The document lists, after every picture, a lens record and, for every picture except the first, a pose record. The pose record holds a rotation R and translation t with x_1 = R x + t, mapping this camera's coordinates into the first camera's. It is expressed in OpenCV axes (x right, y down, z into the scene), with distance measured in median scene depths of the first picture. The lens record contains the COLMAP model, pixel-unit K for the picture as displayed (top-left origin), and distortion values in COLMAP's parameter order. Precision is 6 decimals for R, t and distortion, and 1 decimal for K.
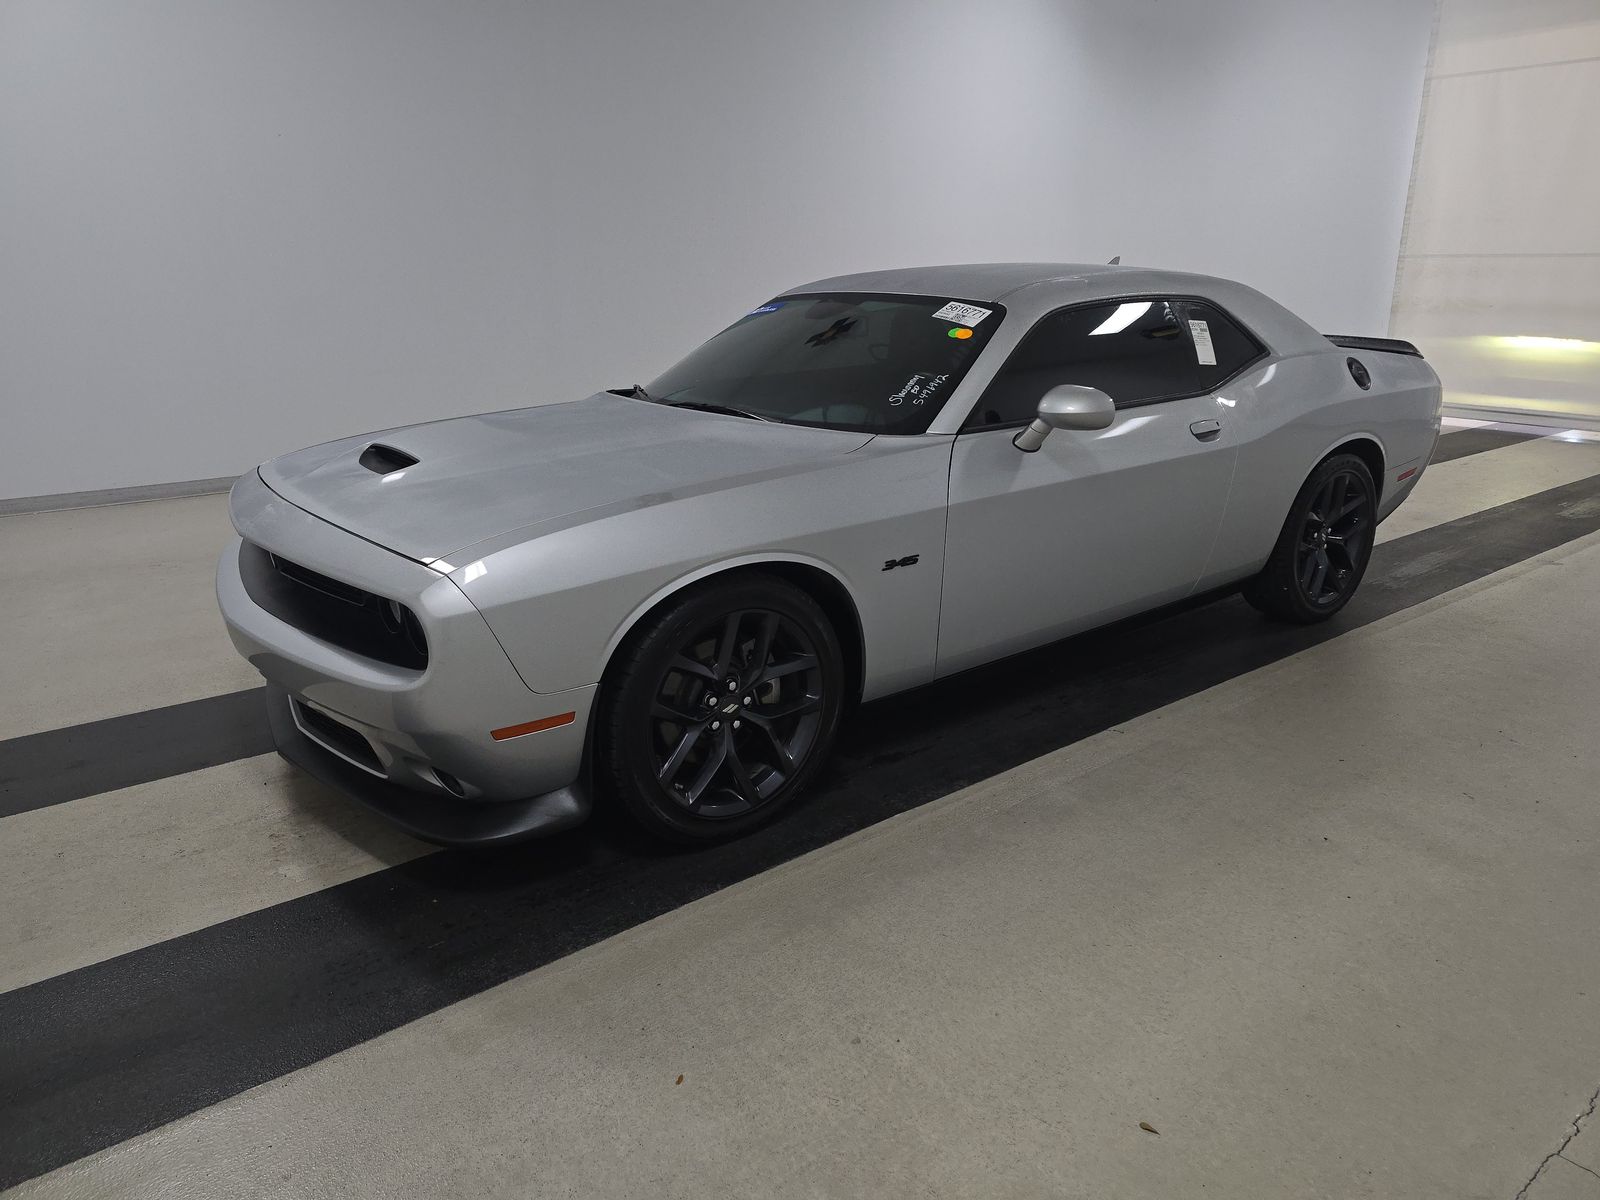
lens RADIAL K [[1065.3, 0, 800.0], [0, 1065.3, 600.0], [0, 0, 1]] dist [0.004502, 0.005152]
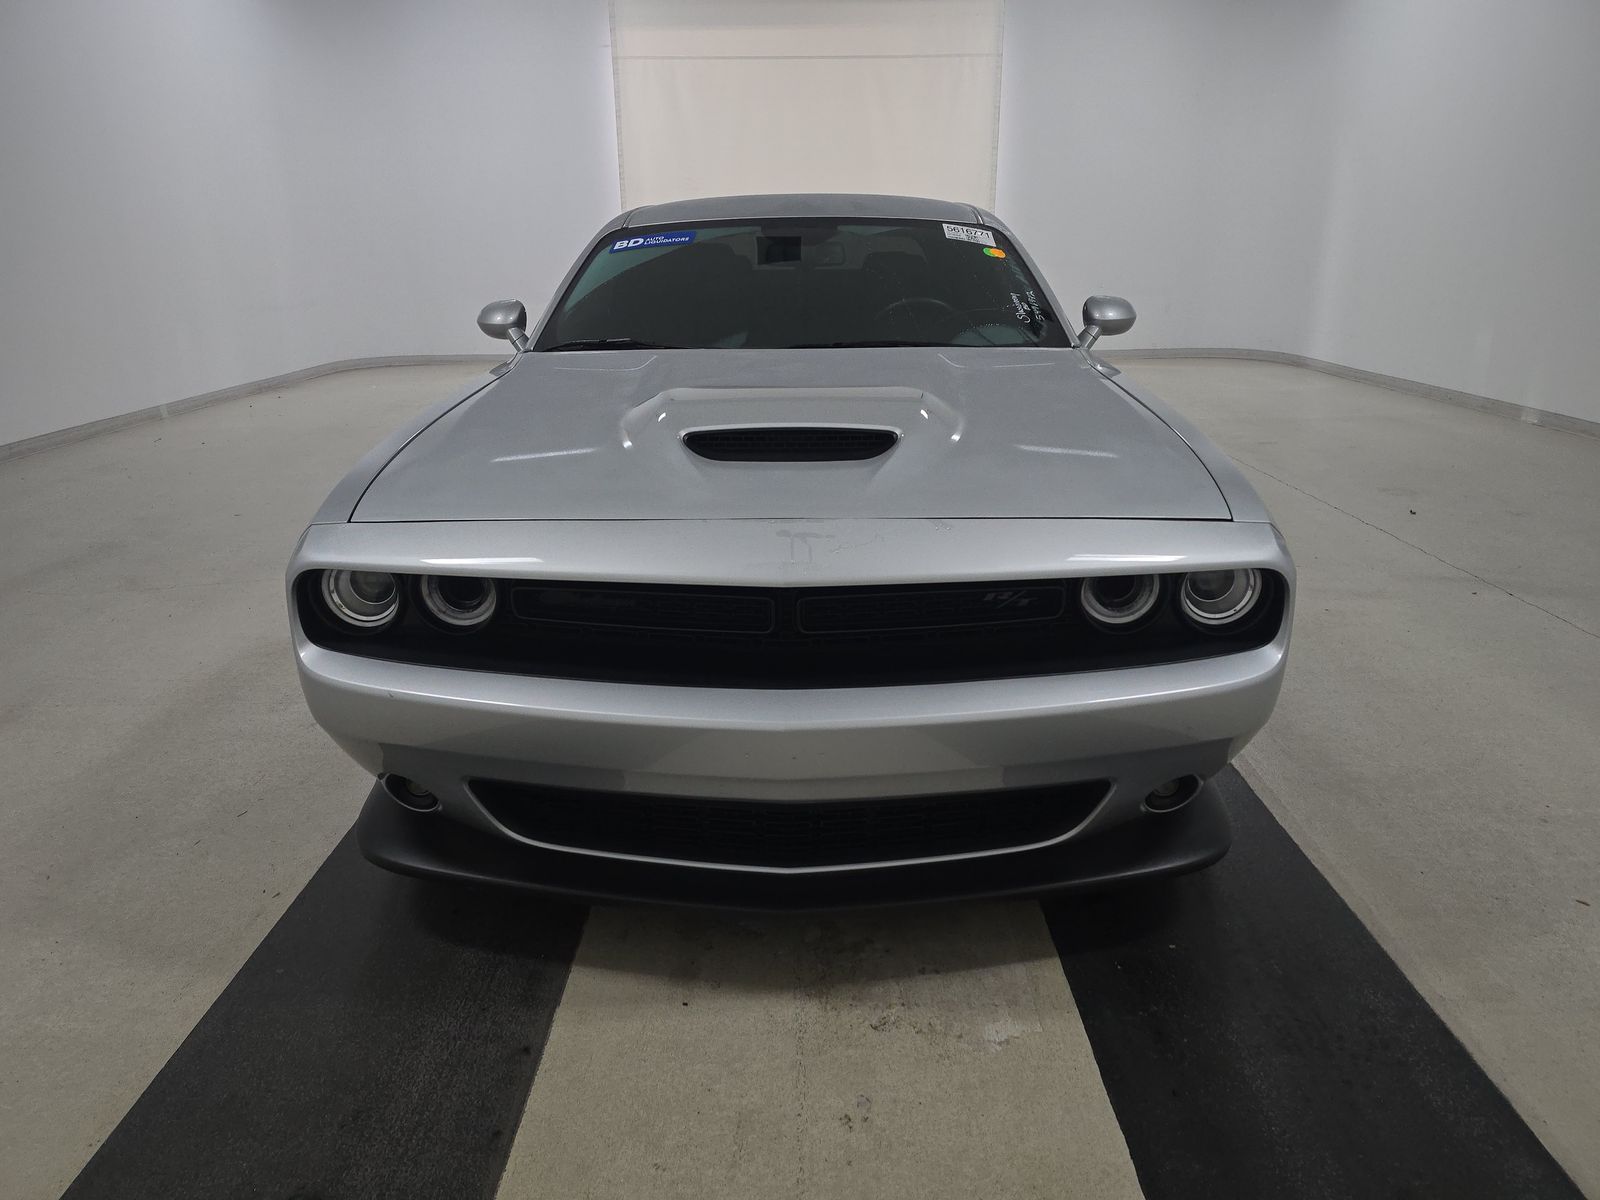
lens RADIAL K [[1065.3, 0, 800.0], [0, 1065.3, 600.0], [0, 0, 1]] dist [0.004502, 0.005152]
pose [[0.633451, -0.254637, 0.730684, -0.831635], [0.239730, 0.962422, 0.127567, -0.111045], [-0.735710, 0.094359, 0.670692, 0.510454]]
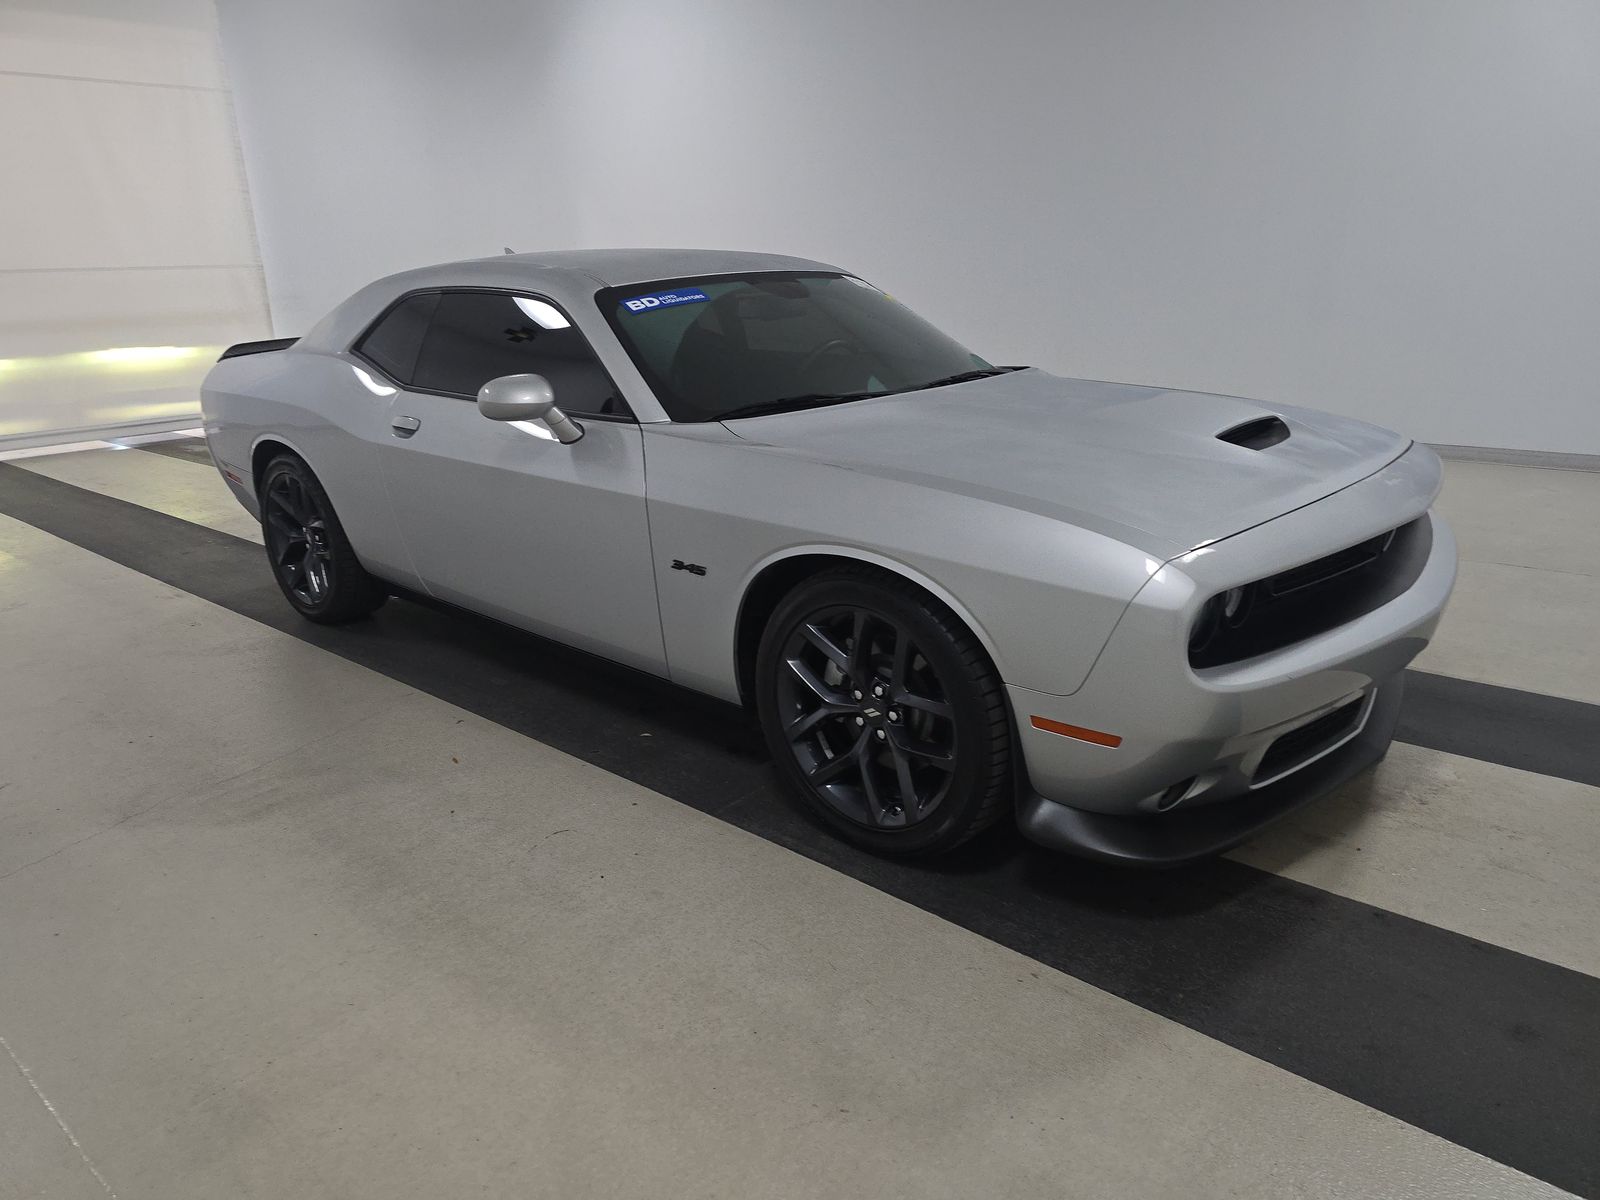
lens RADIAL K [[1052.1, 0, 800.0], [0, 1052.1, 600.0], [0, 0, 1]] dist [0.002402, 0.000053]
pose [[-0.150674, -0.300233, 0.941890, -1.123660], [0.324233, 0.885057, 0.333985, -0.402227], [-0.933901, 0.355715, -0.036009, 1.334559]]
